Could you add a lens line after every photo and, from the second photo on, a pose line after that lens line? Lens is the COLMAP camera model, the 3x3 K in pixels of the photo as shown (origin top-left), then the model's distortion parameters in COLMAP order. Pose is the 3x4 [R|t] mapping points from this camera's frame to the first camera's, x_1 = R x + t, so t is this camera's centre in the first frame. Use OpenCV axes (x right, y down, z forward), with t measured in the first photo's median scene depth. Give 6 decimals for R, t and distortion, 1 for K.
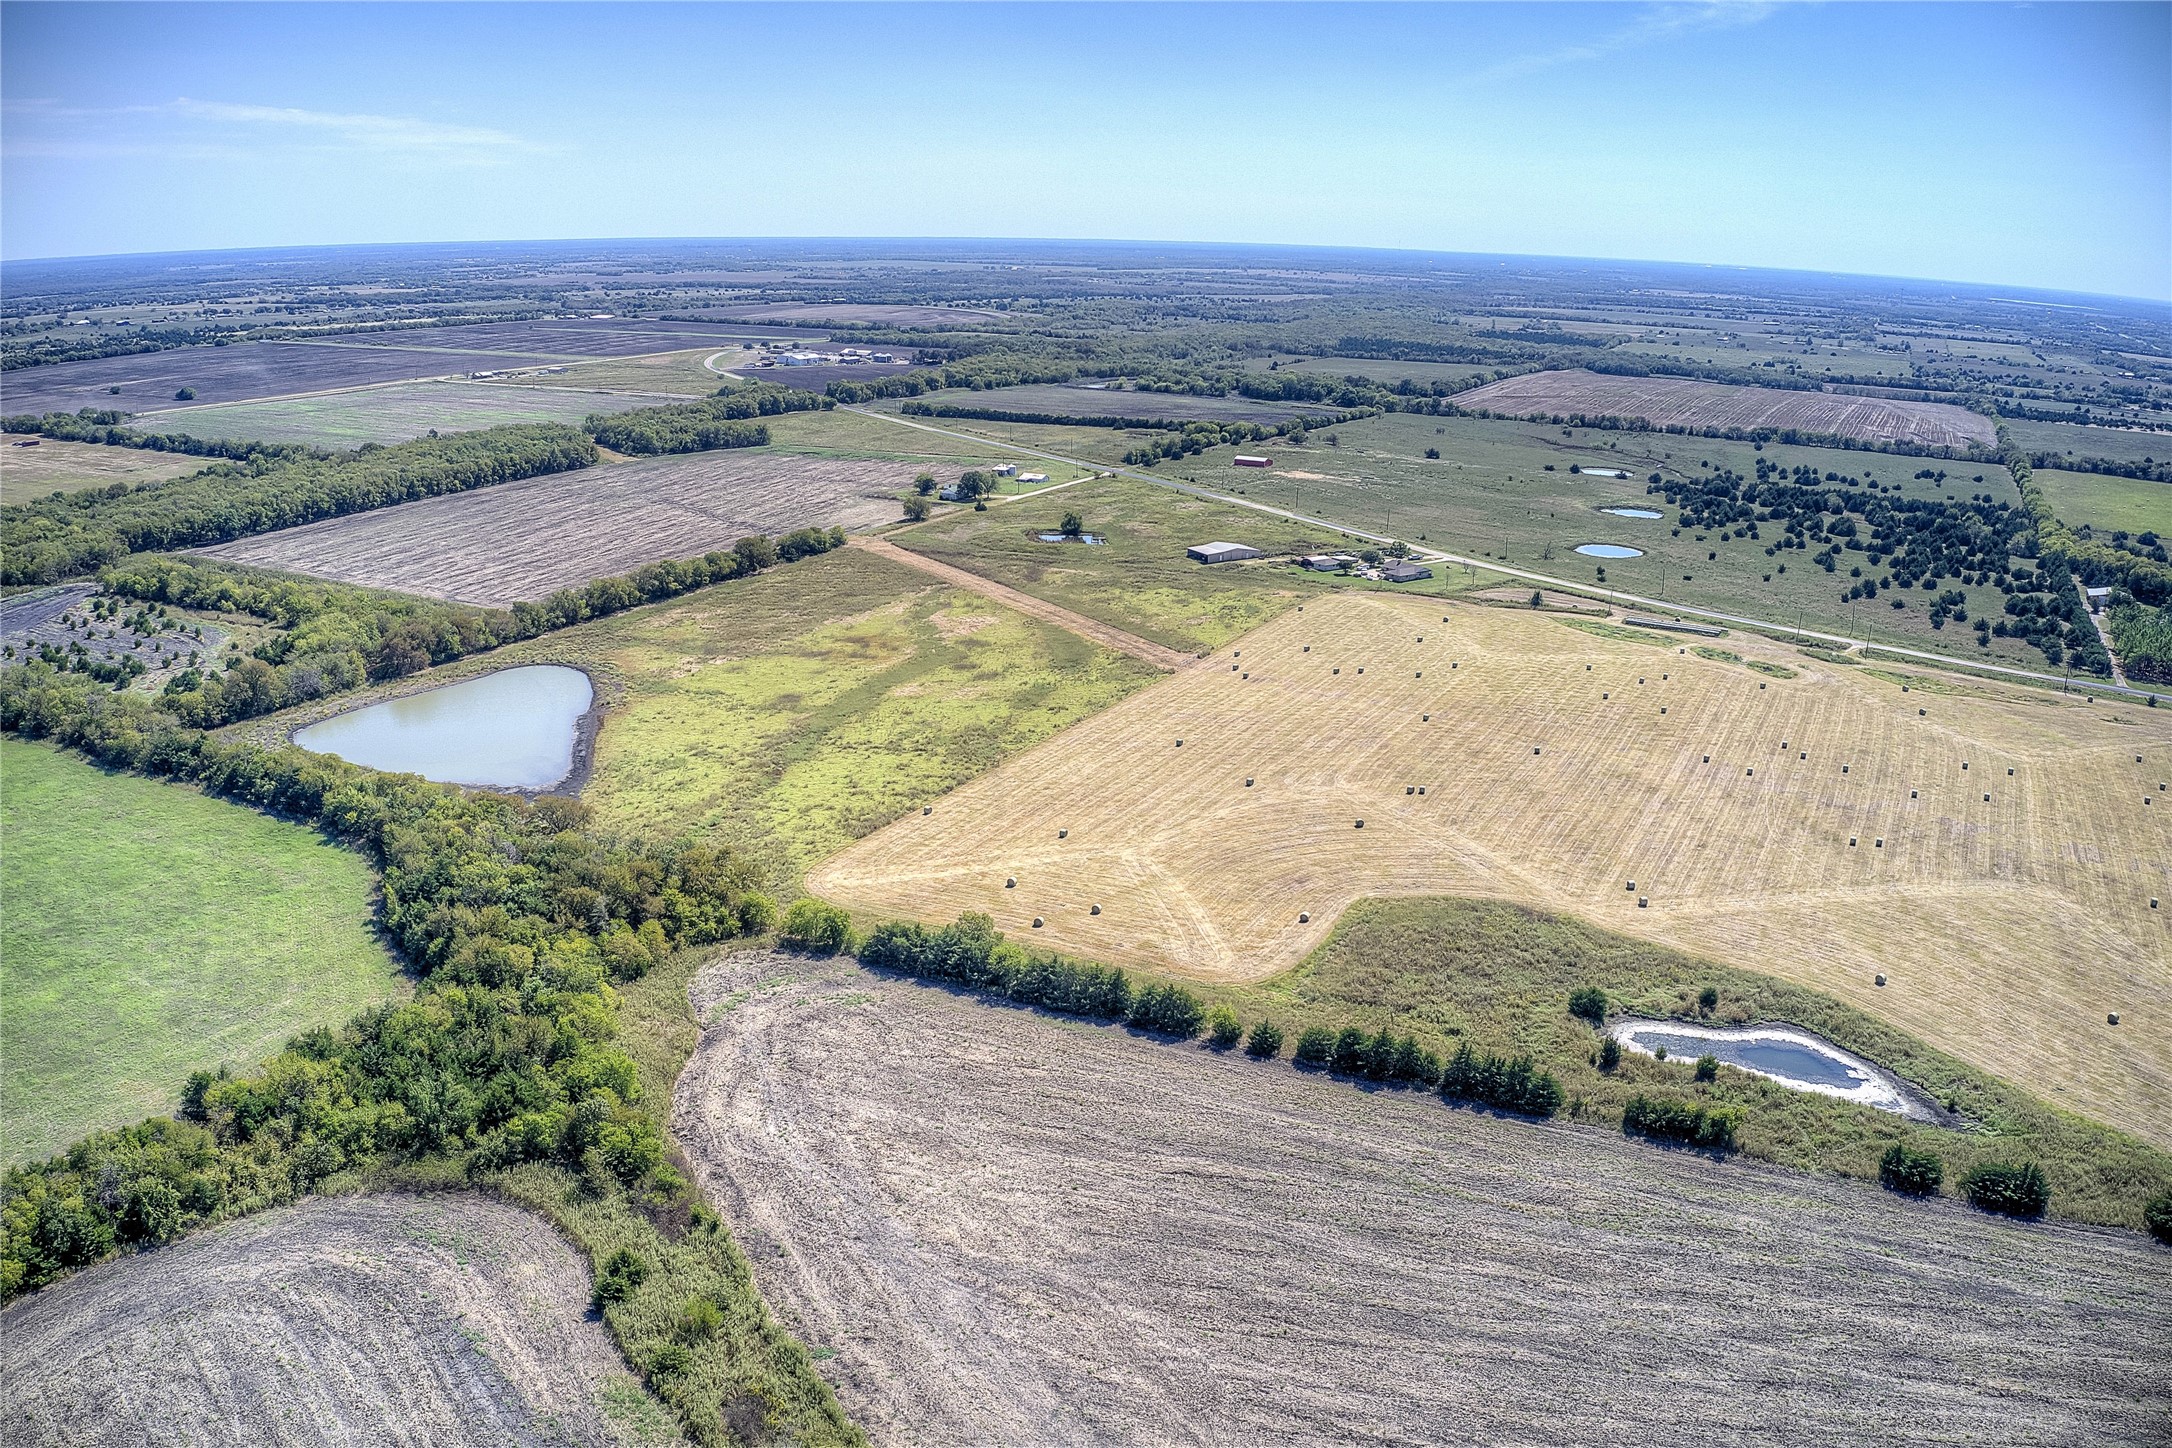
lens RADIAL K [[1707.7, 0, 1072.9], [0, 1707.7, 709.4], [0, 0, 1]] dist [-0.189037, 0.035102]
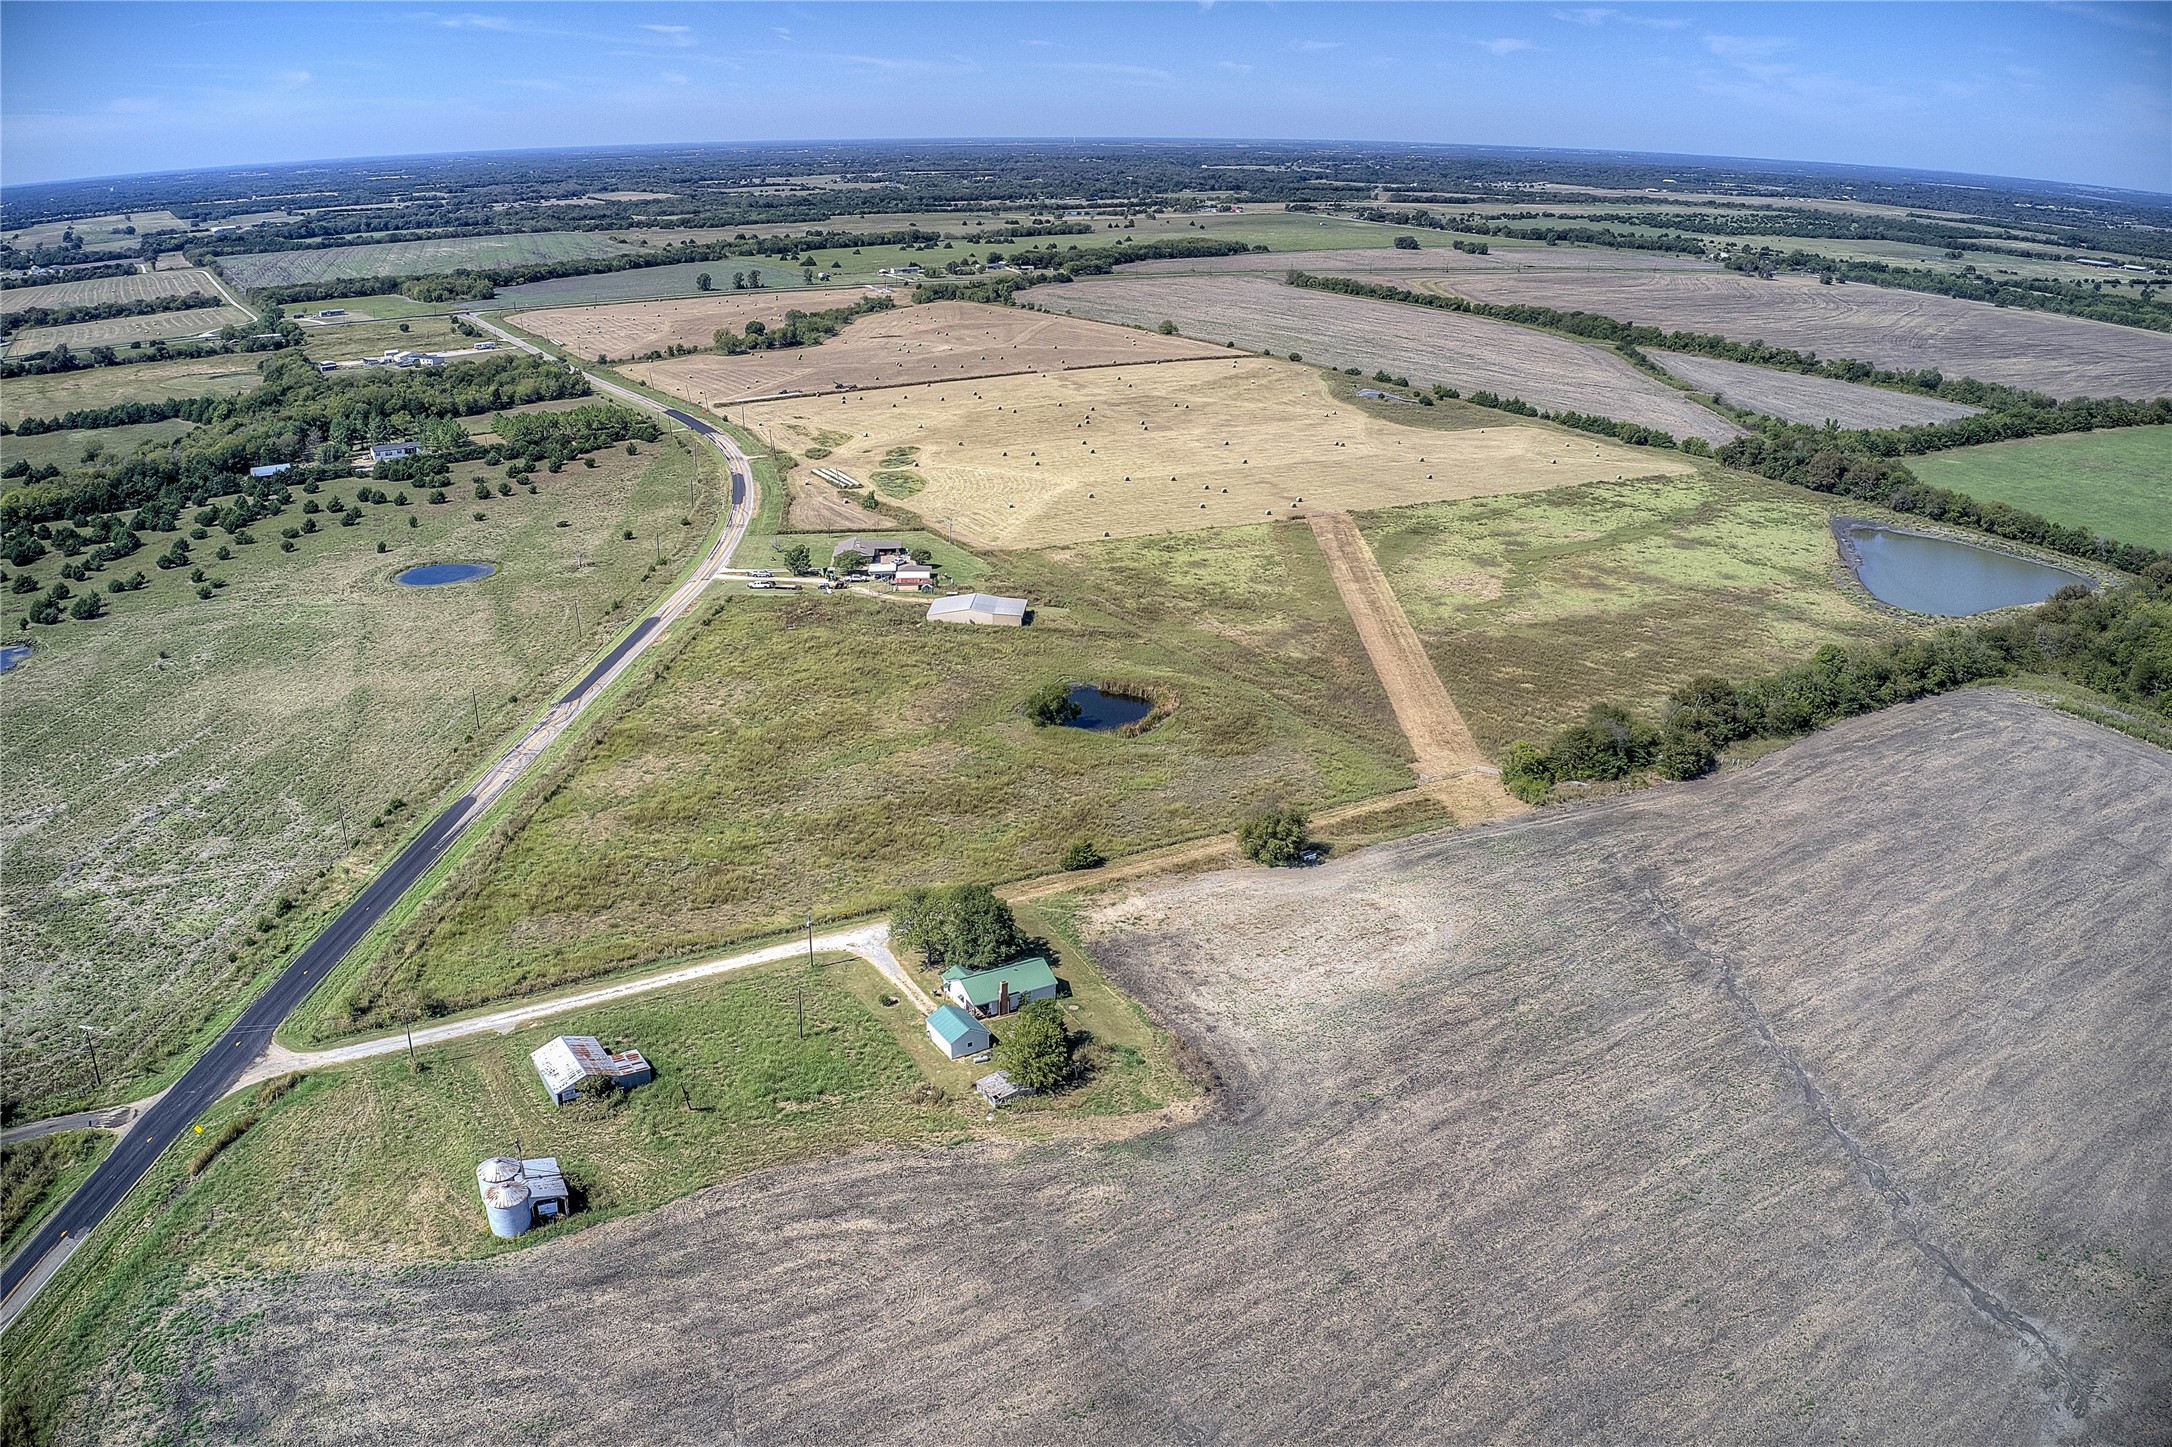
lens RADIAL K [[1707.7, 0, 1072.9], [0, 1707.7, 708.9], [0, 0, 1]] dist [-0.189037, 0.035102]
pose [[-0.849246, -0.193494, 0.491265, -0.426854], [0.126909, 0.828350, 0.545647, -0.642957], [-0.512519, 0.525734, -0.678917, 2.226163]]
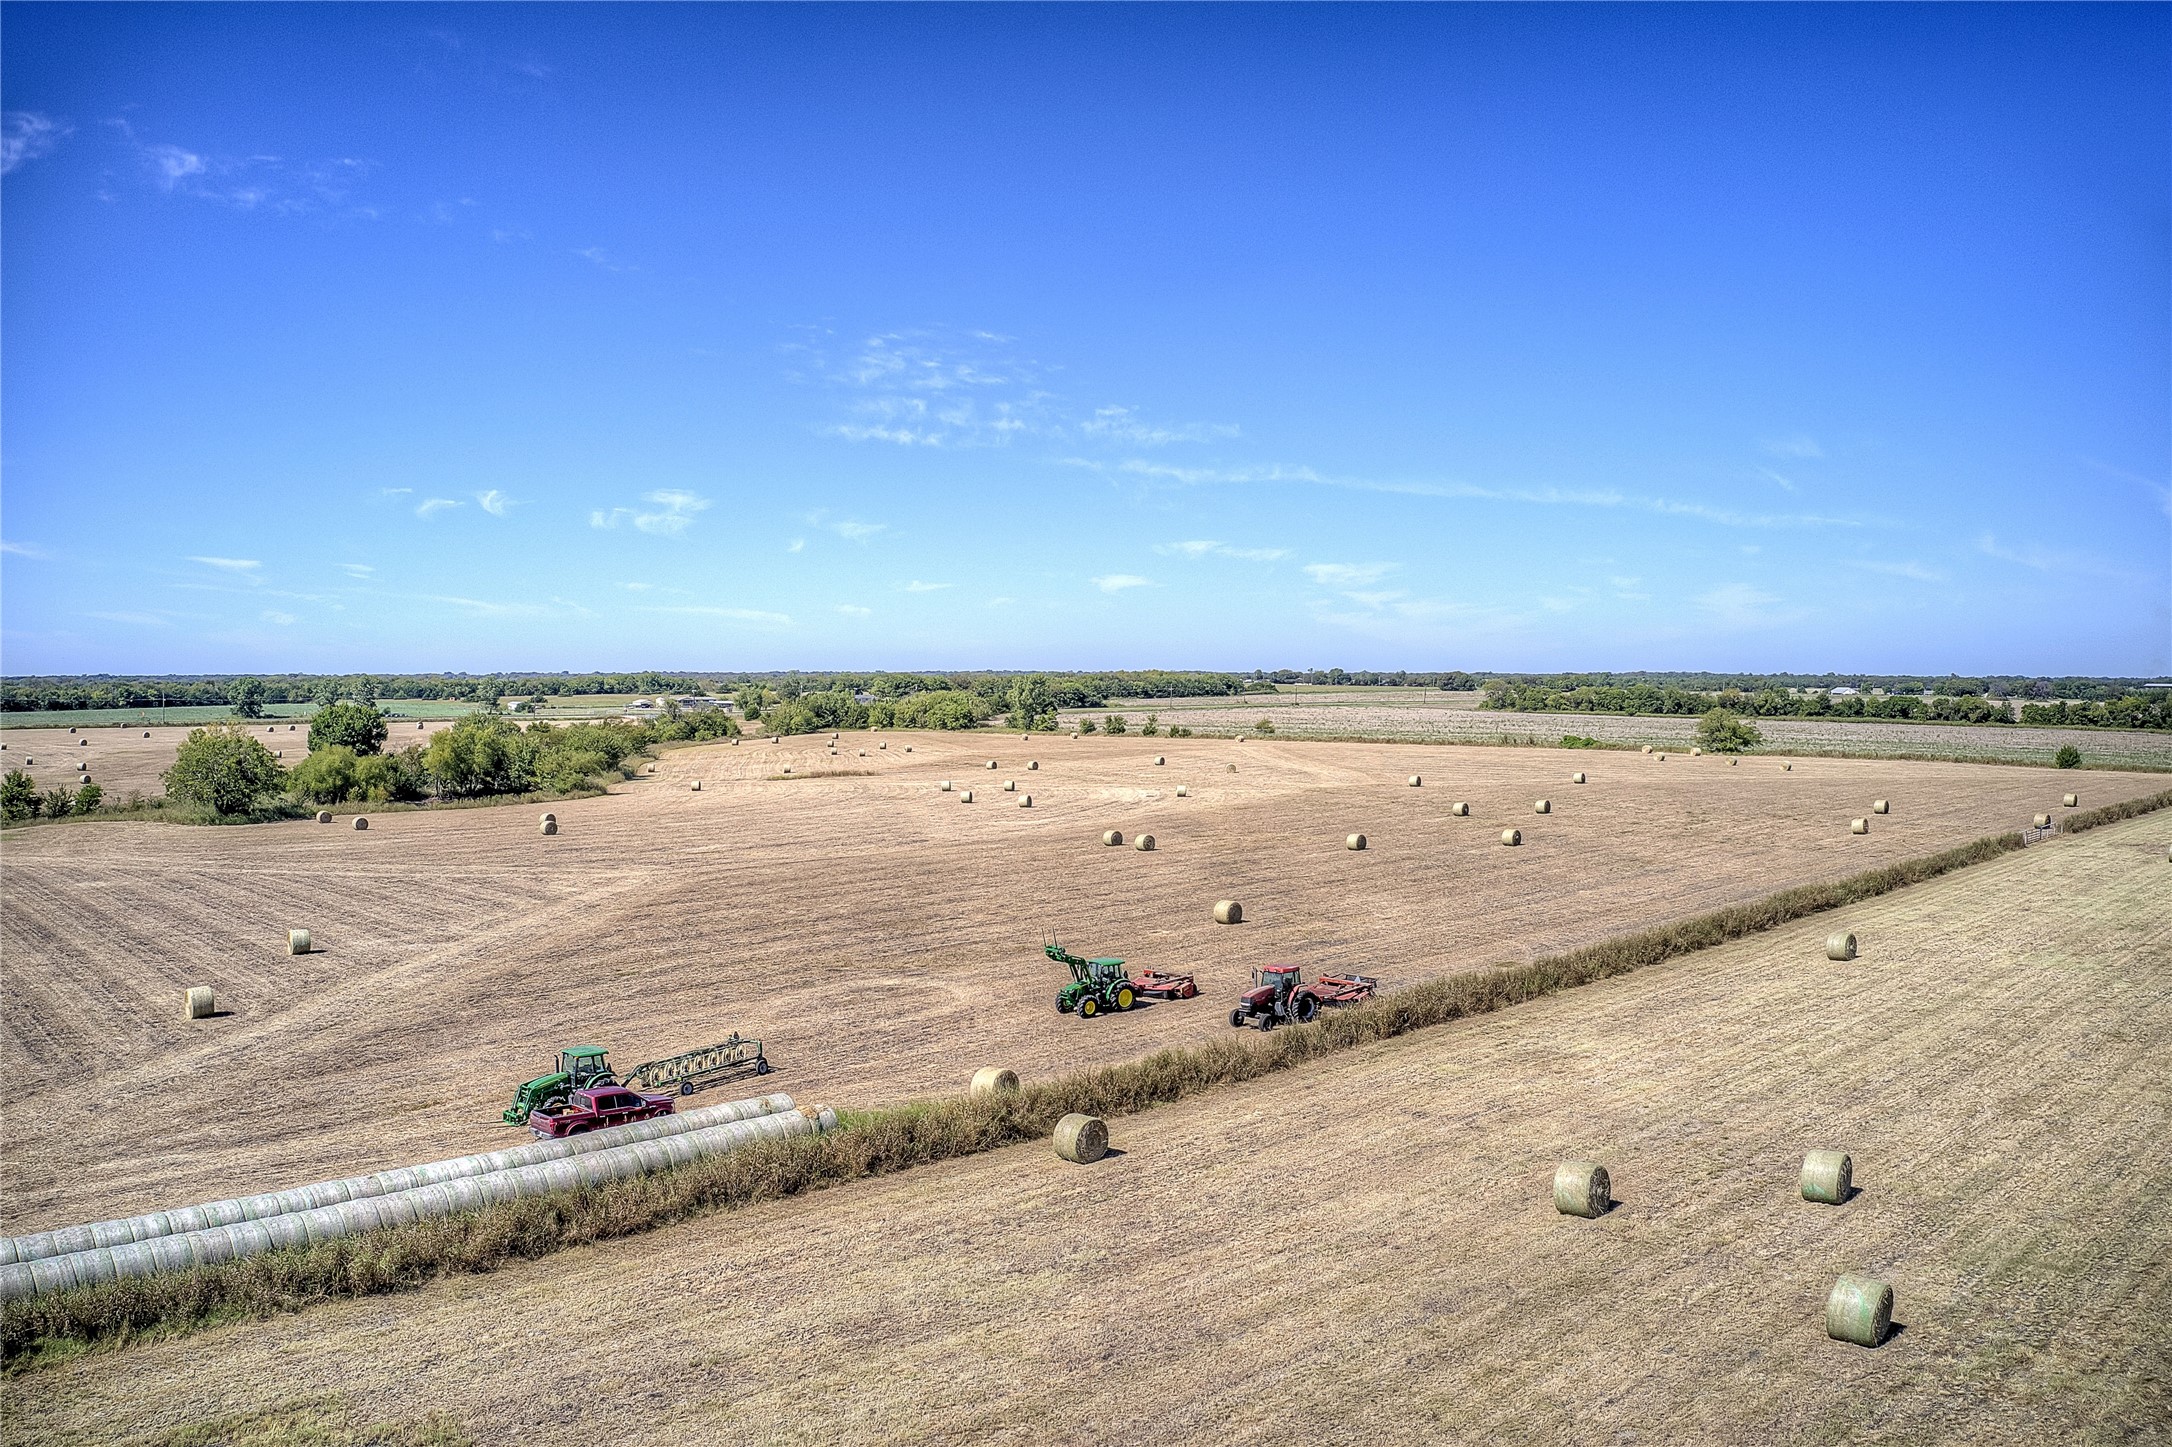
lens RADIAL K [[1707.7, 0, 1072.9], [0, 1707.7, 708.9], [0, 0, 1]] dist [-0.189037, 0.035102]
pose [[-0.942106, -0.027185, 0.334210, 0.735994], [0.072874, 0.956286, 0.283208, -0.029098], [-0.327299, 0.291168, -0.898942, 1.051802]]
